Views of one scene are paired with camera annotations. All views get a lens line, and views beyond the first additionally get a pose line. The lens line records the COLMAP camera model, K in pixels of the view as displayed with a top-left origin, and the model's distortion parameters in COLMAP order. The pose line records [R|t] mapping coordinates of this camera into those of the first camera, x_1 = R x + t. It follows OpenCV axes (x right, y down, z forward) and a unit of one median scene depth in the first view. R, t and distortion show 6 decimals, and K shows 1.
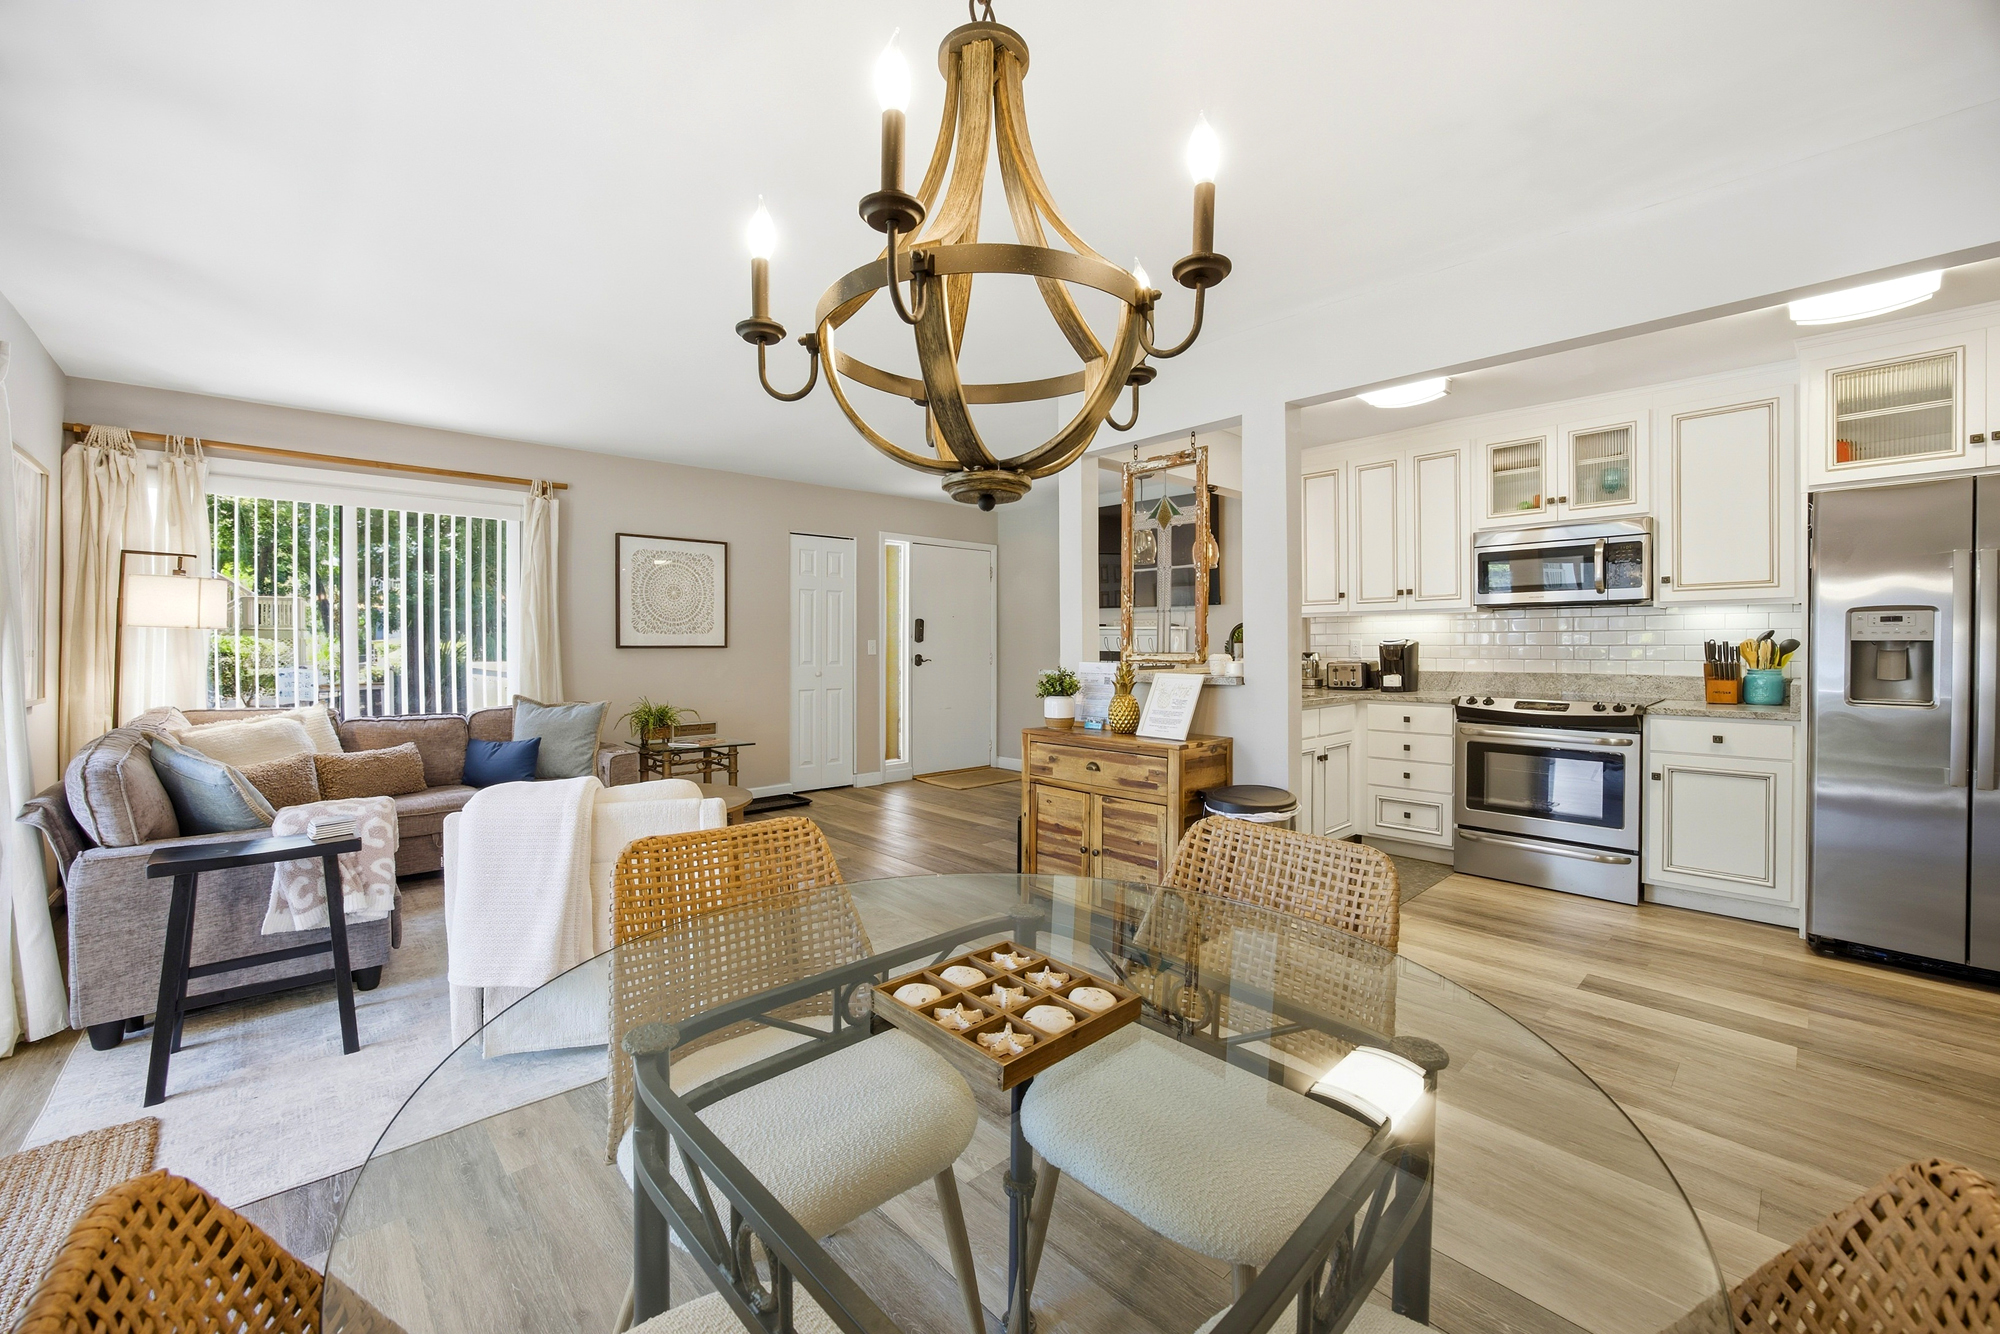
lens RADIAL K [[806.2, 0, 997.9], [0, 806.2, 646.0], [0, 0, 1]] dist [-0.015001, 0.010812]
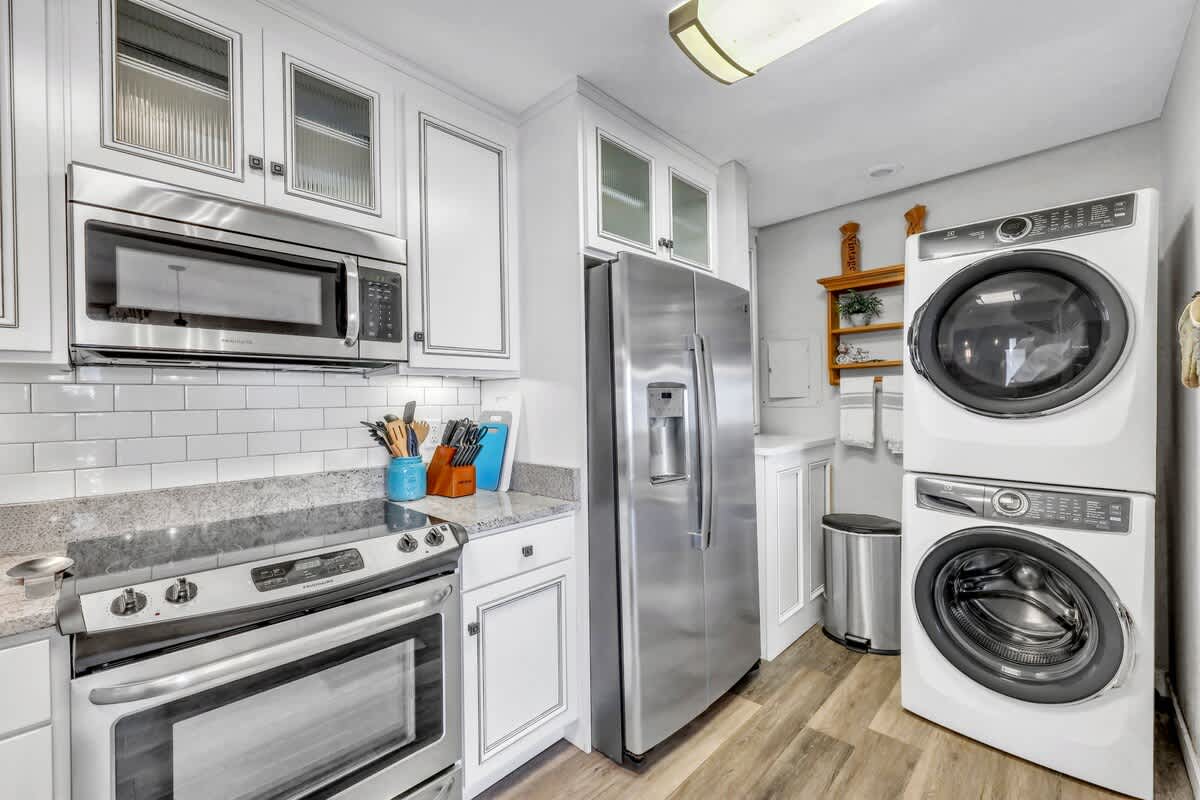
lens RADIAL K [[487.9, 0, 599.8], [0, 487.9, 404.7], [0, 0, 1]] dist [-0.008689, 0.000055]
pose [[-0.040183, -0.000843, 0.999192, 0.360296], [0.020011, 0.999798, 0.001649, -0.017827], [-0.998992, 0.020061, -0.040158, 0.786556]]
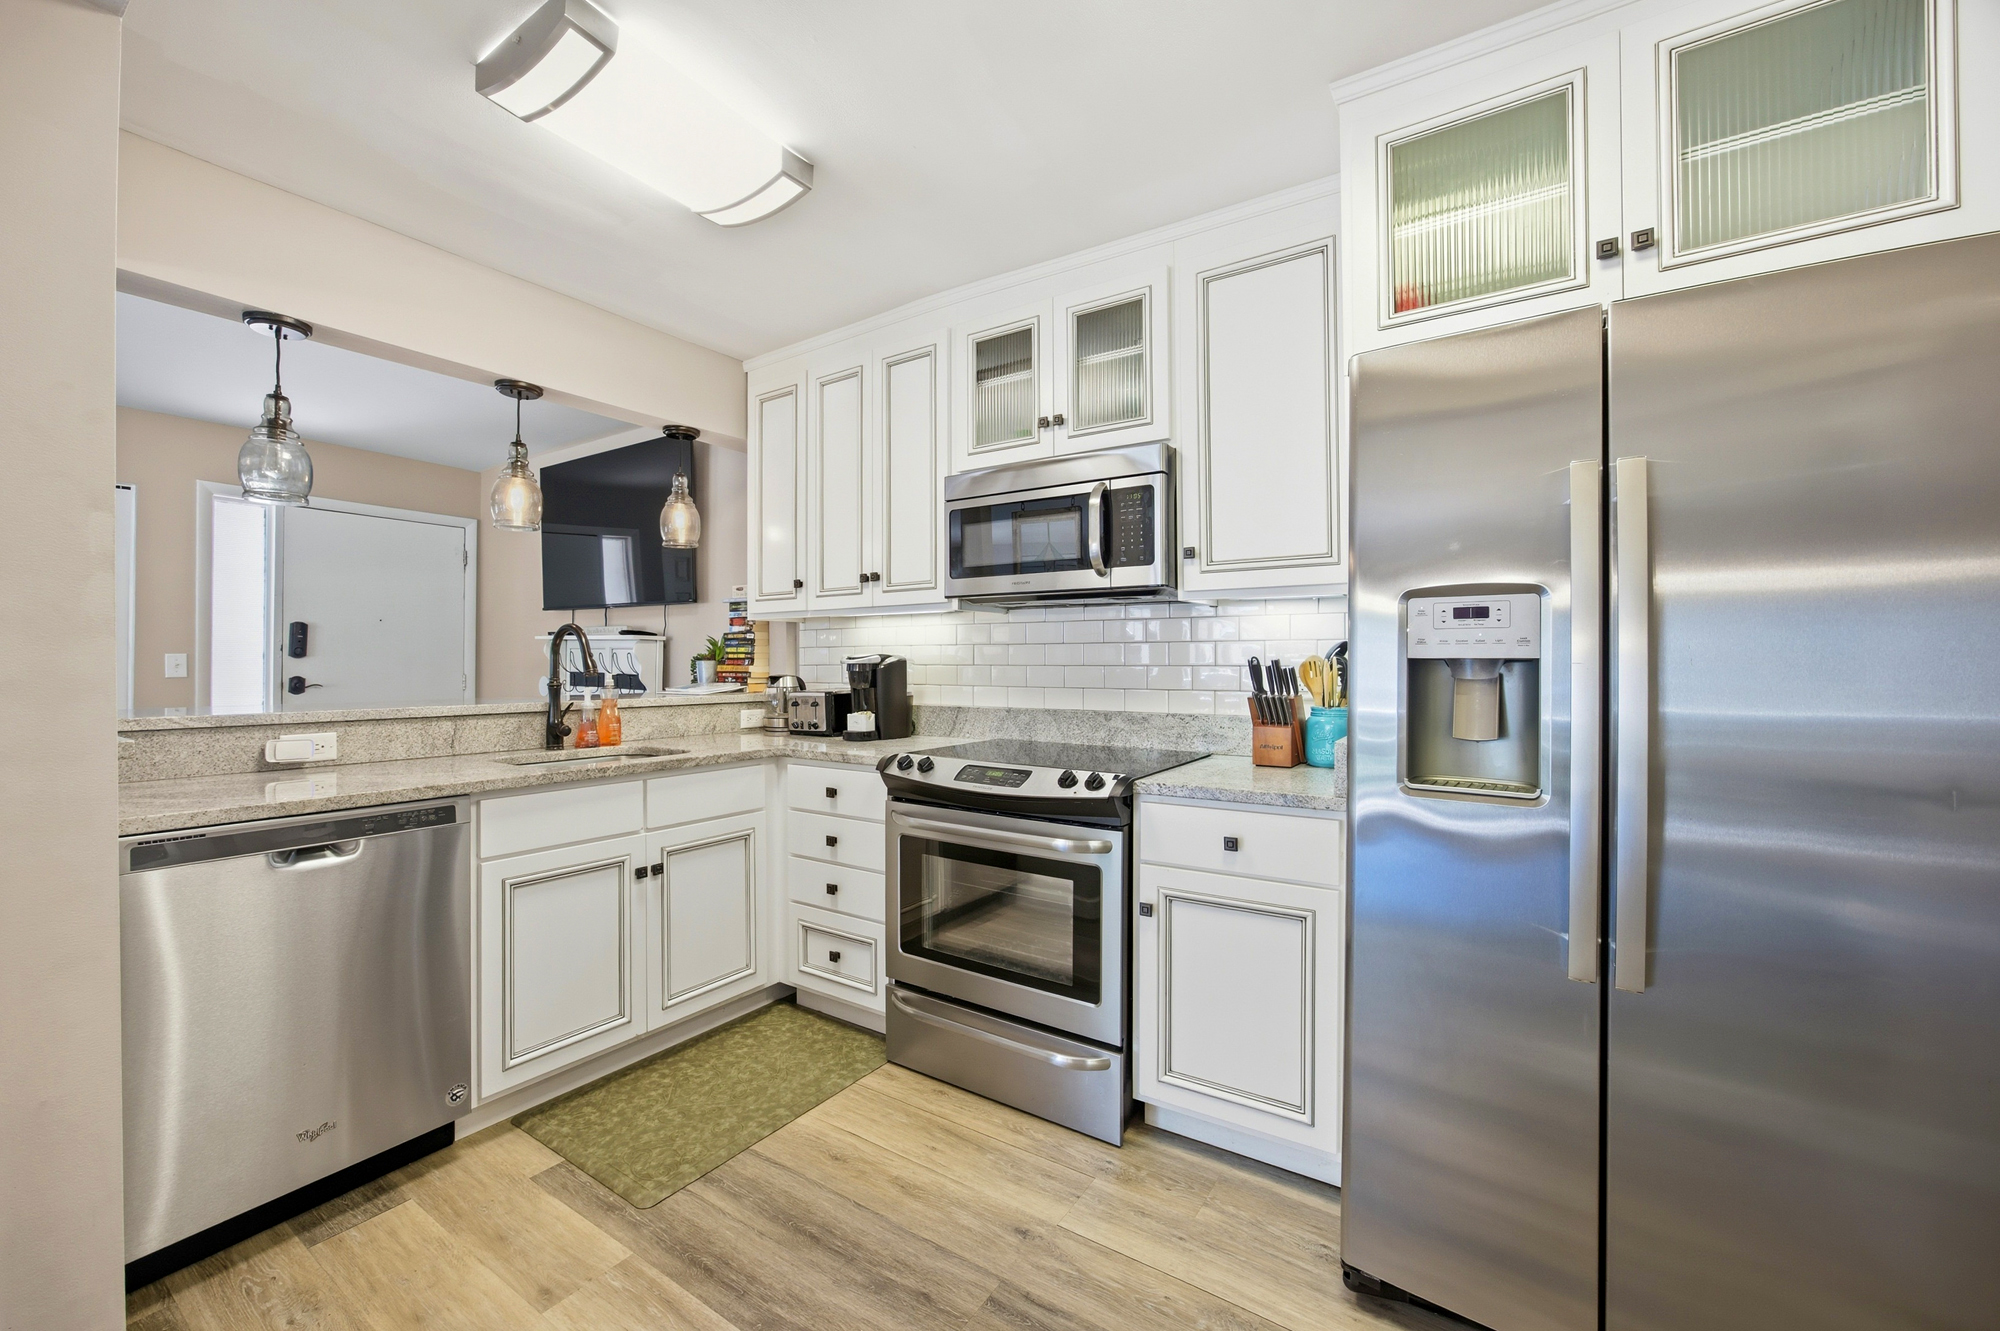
lens RADIAL K [[805.8, 0, 993.9], [0, 805.8, 656.1], [0, 0, 1]] dist [-0.002805, 0.000091]
pose [[0.975610, 0.003161, 0.219490, 0.520397], [-0.001447, 0.999967, -0.007970, -0.002979], [-0.219508, 0.007458, 0.975582, 0.426008]]
